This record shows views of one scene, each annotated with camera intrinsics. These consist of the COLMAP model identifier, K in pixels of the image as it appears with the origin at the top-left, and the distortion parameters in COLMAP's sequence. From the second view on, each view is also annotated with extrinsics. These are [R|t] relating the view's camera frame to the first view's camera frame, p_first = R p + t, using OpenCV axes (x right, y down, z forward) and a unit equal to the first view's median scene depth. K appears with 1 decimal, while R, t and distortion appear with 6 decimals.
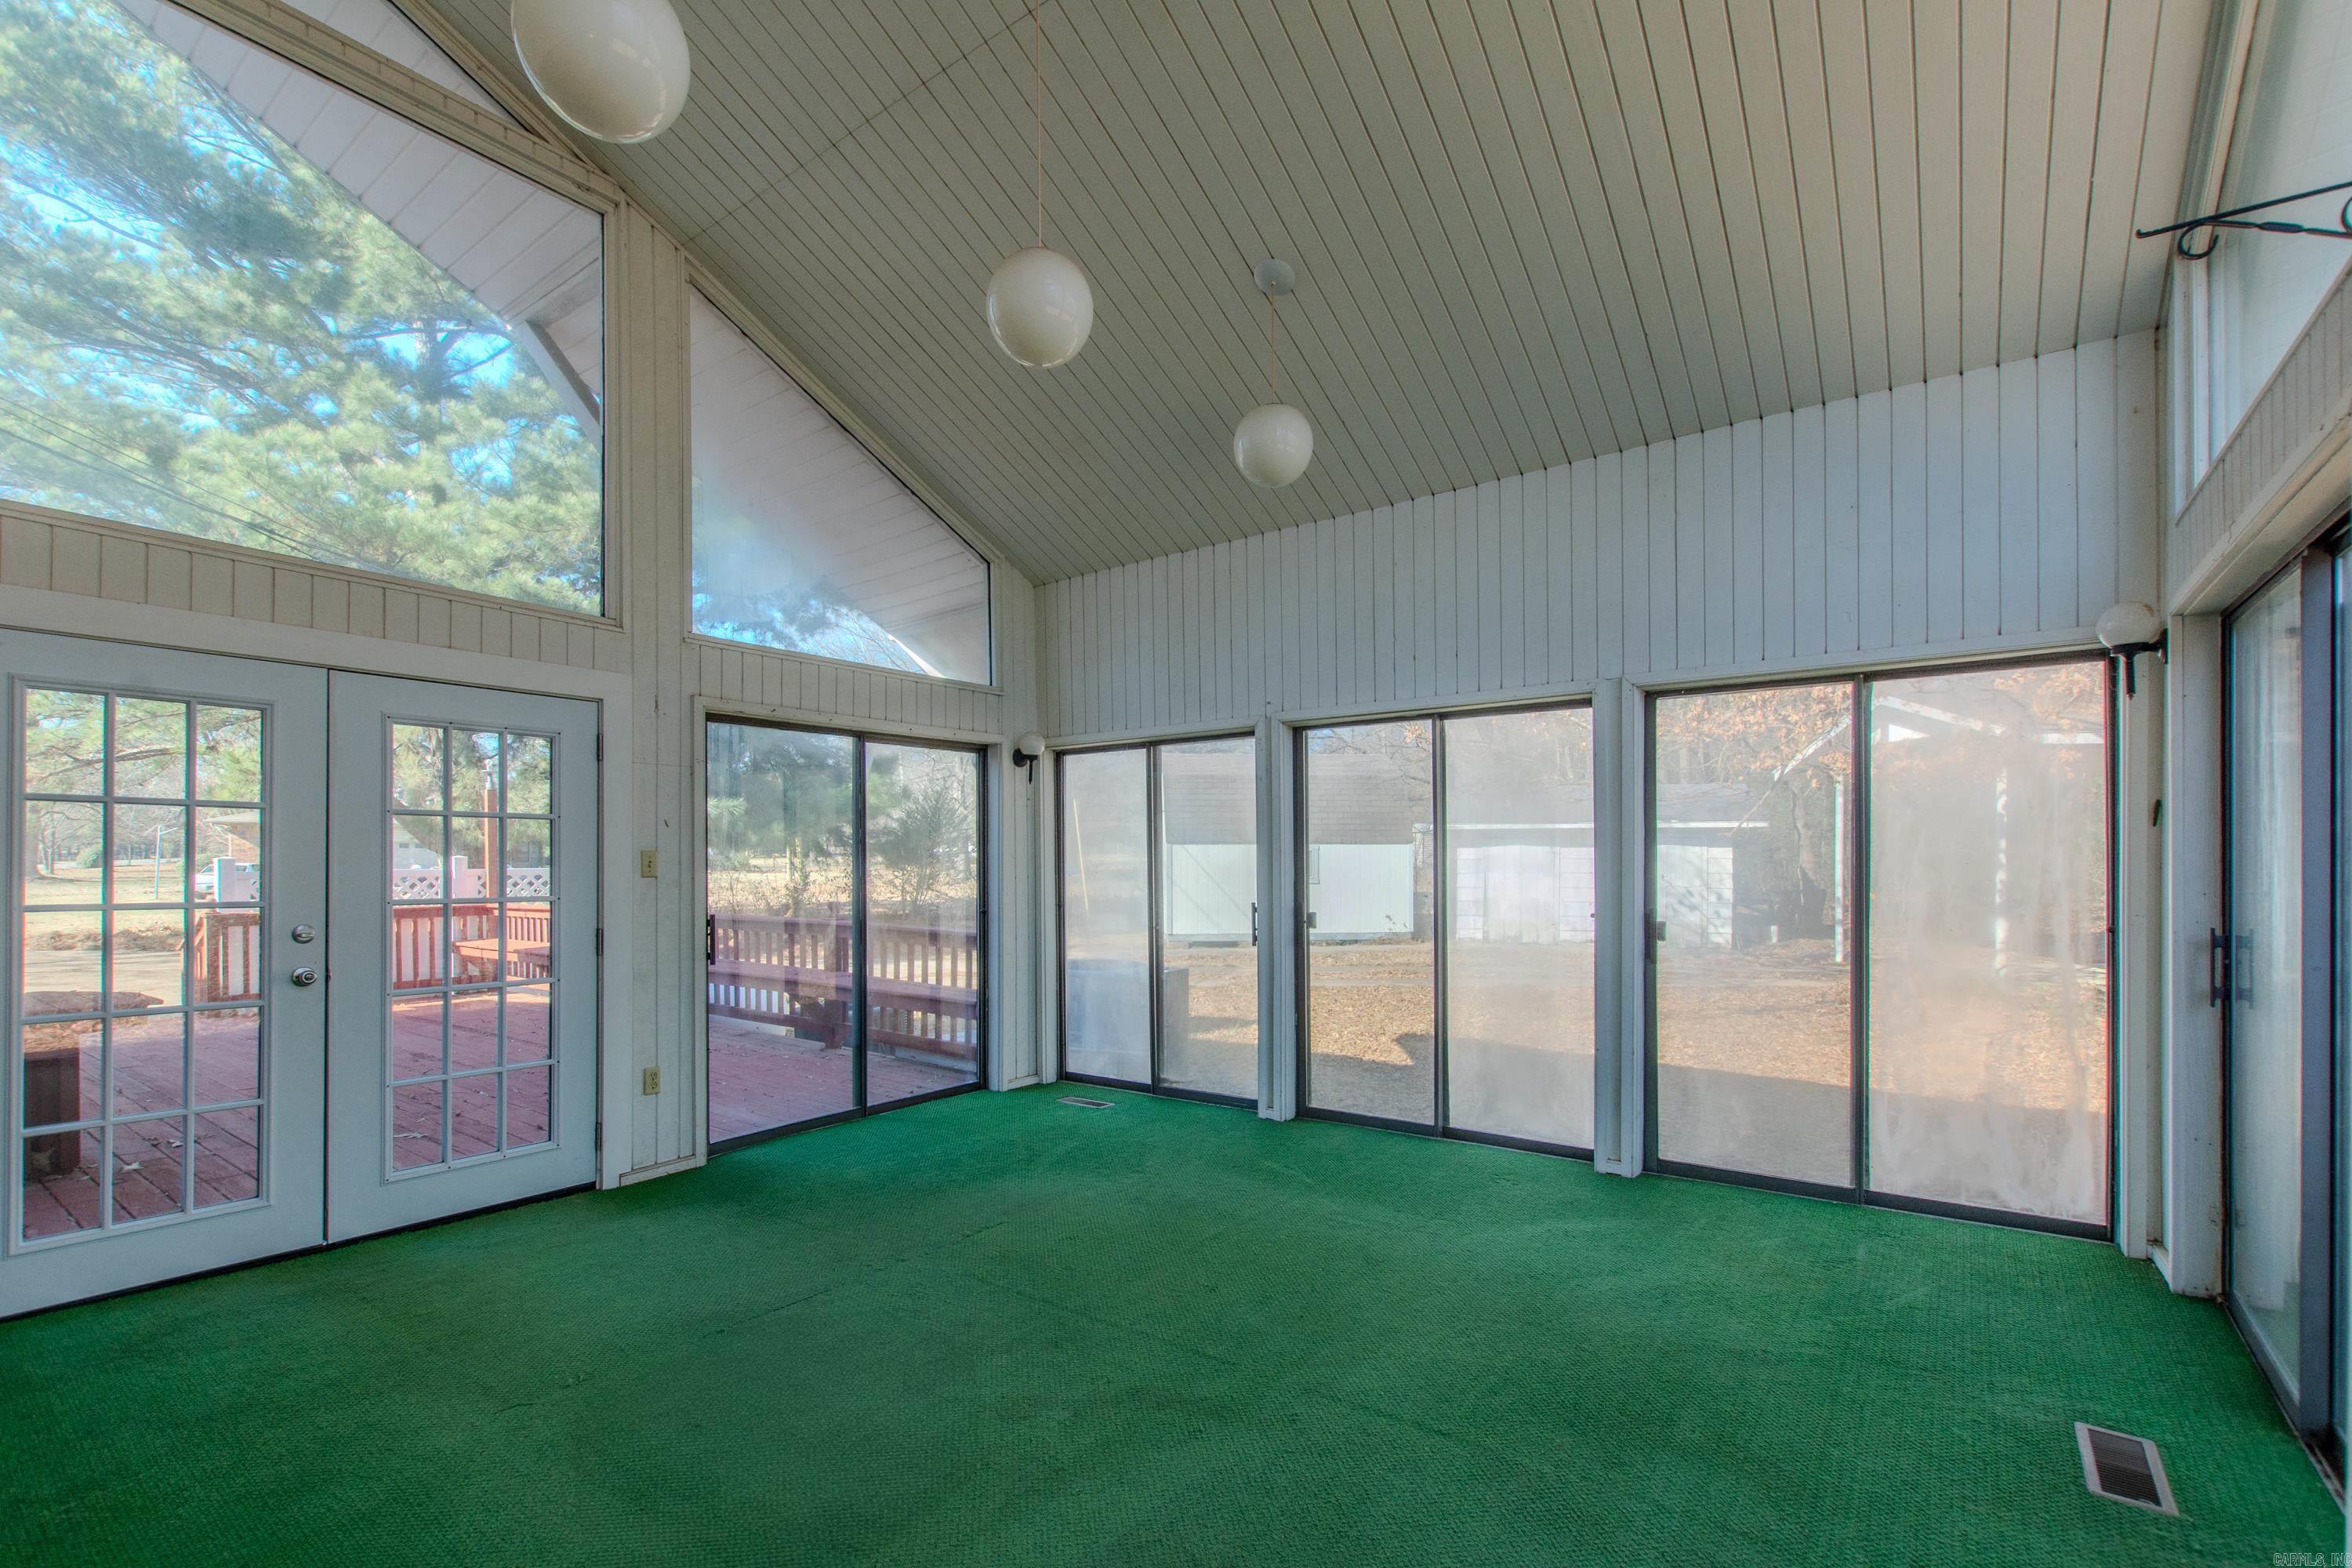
lens RADIAL K [[1012.5, 0, 1163.2], [0, 1012.5, 860.3], [0, 0, 1]] dist [-0.001459, 0.000197]
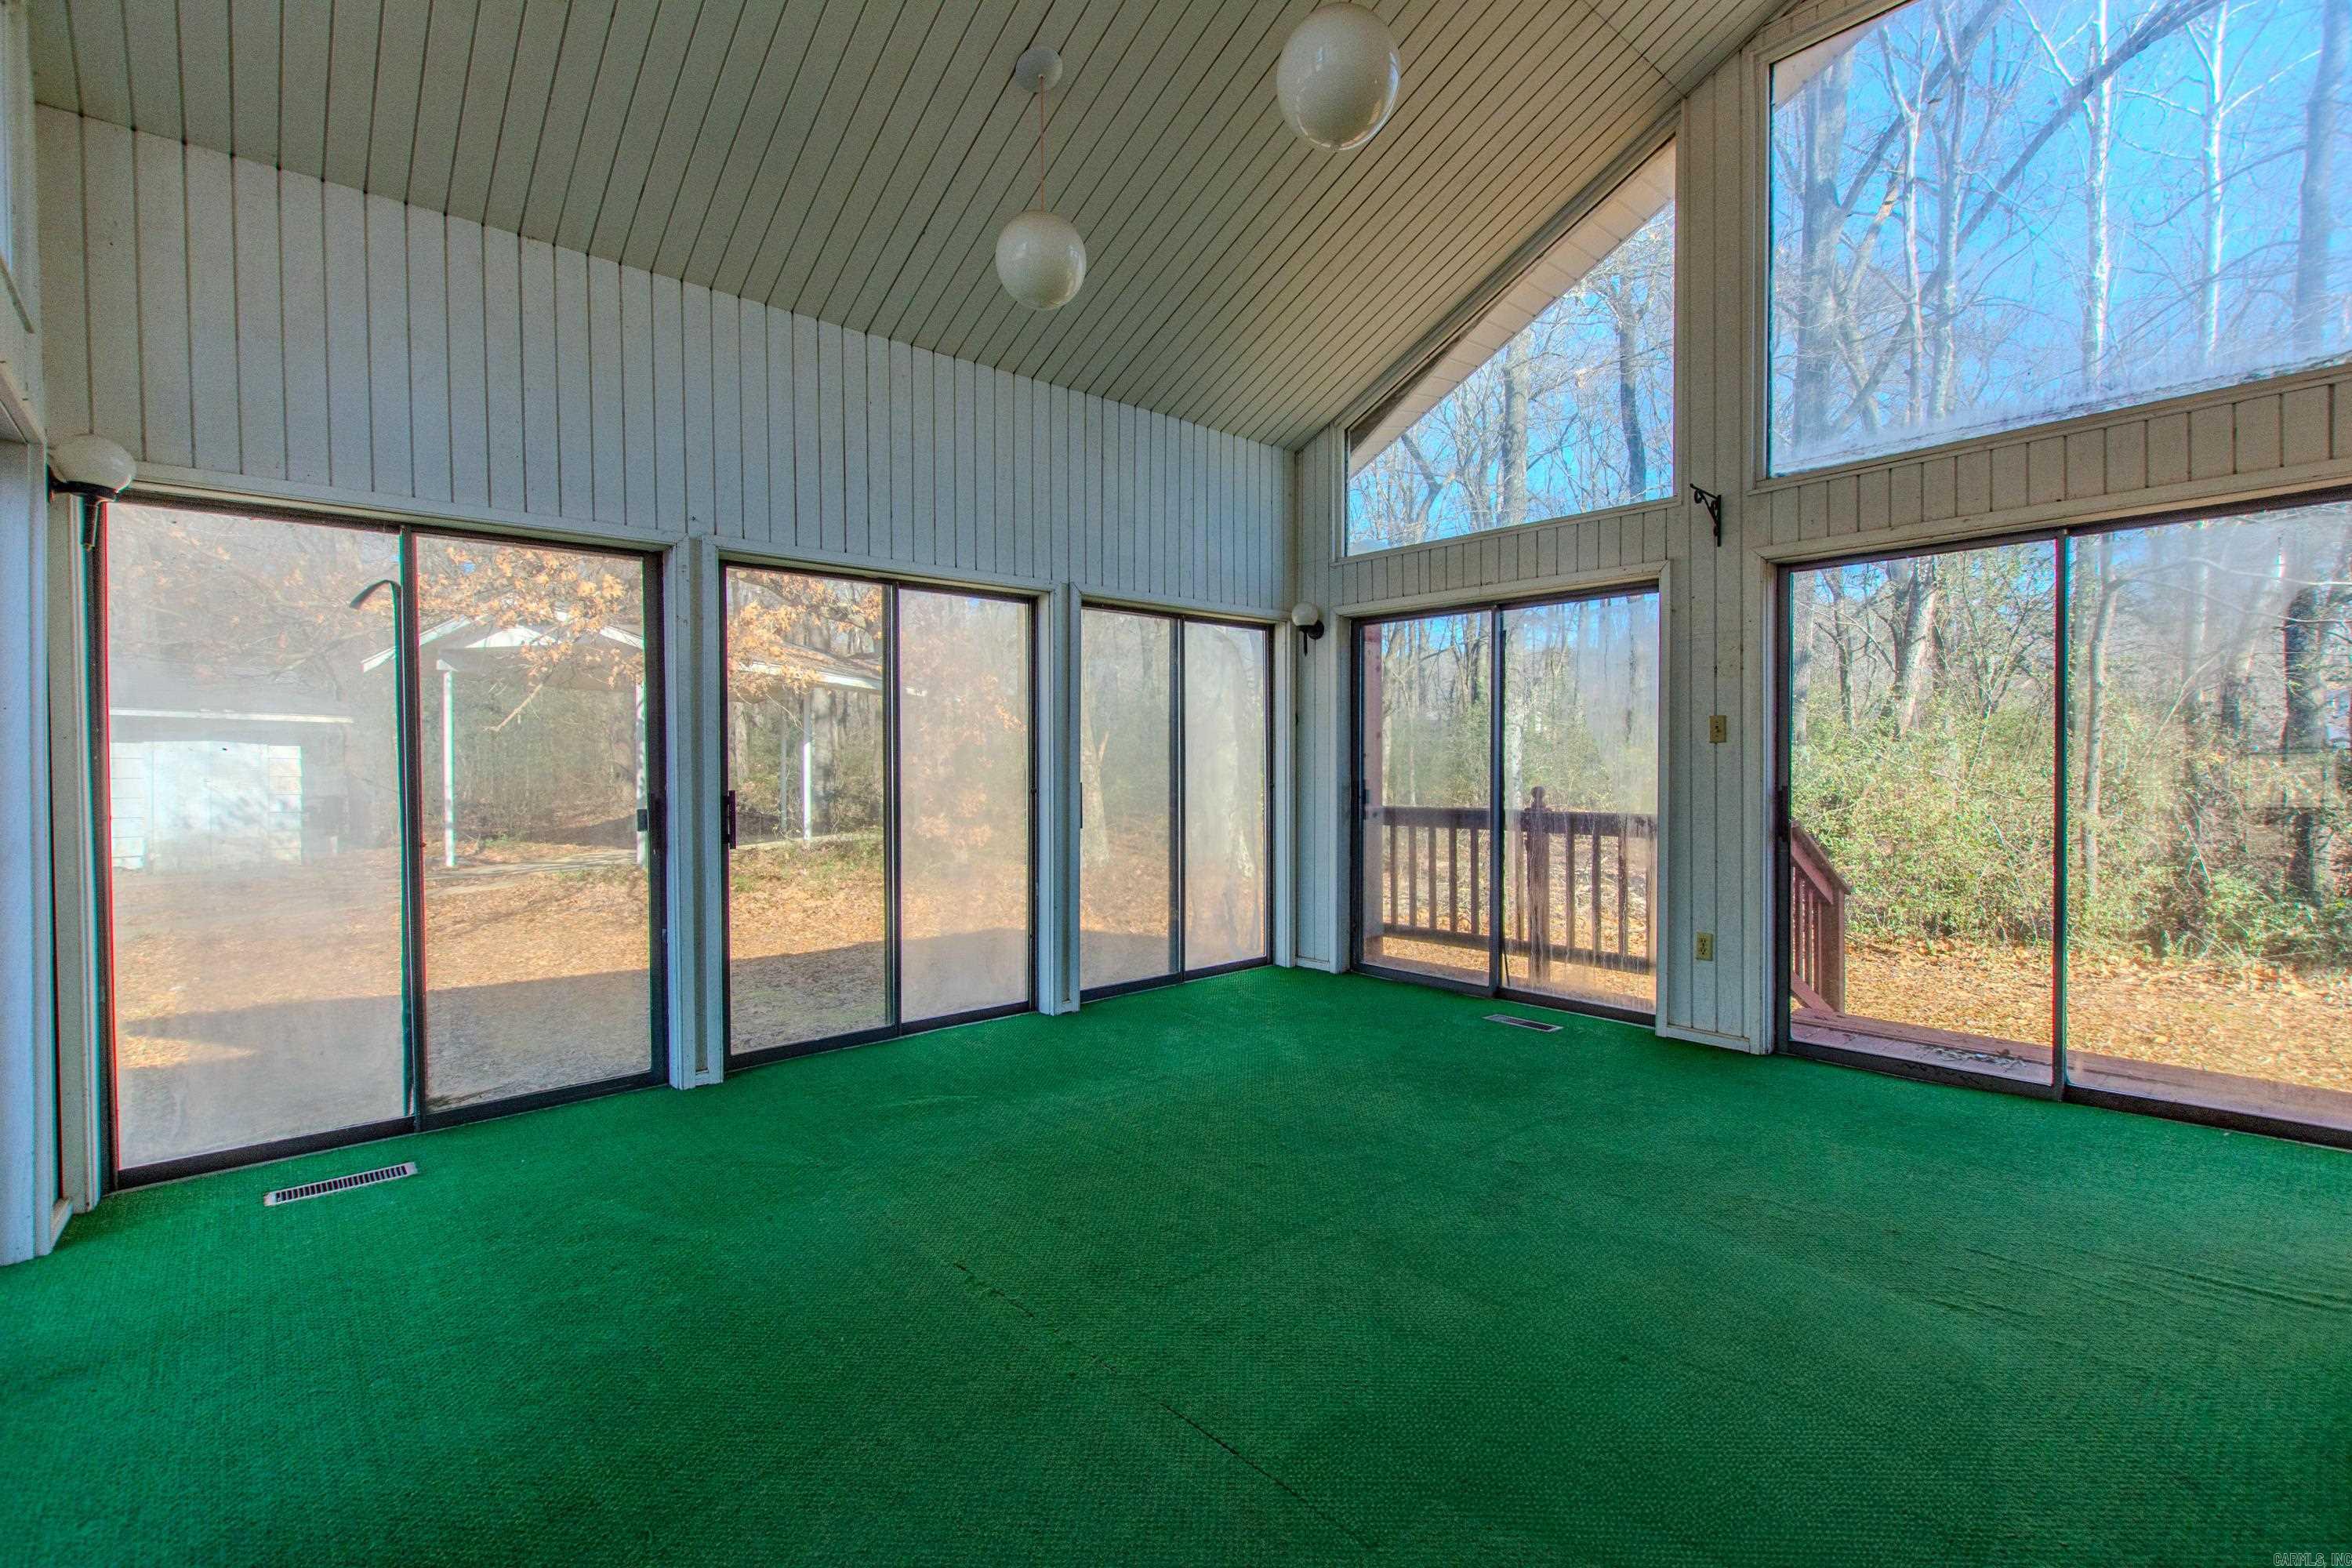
lens RADIAL K [[1012.5, 0, 1179.2], [0, 1012.5, 777.4], [0, 0, 1]] dist [-0.001459, 0.000197]
pose [[0.238731, -0.012047, 0.971011, -0.537284], [0.001157, 0.999926, 0.012121, 0.022830], [-0.971085, -0.001770, 0.238727, 0.497107]]
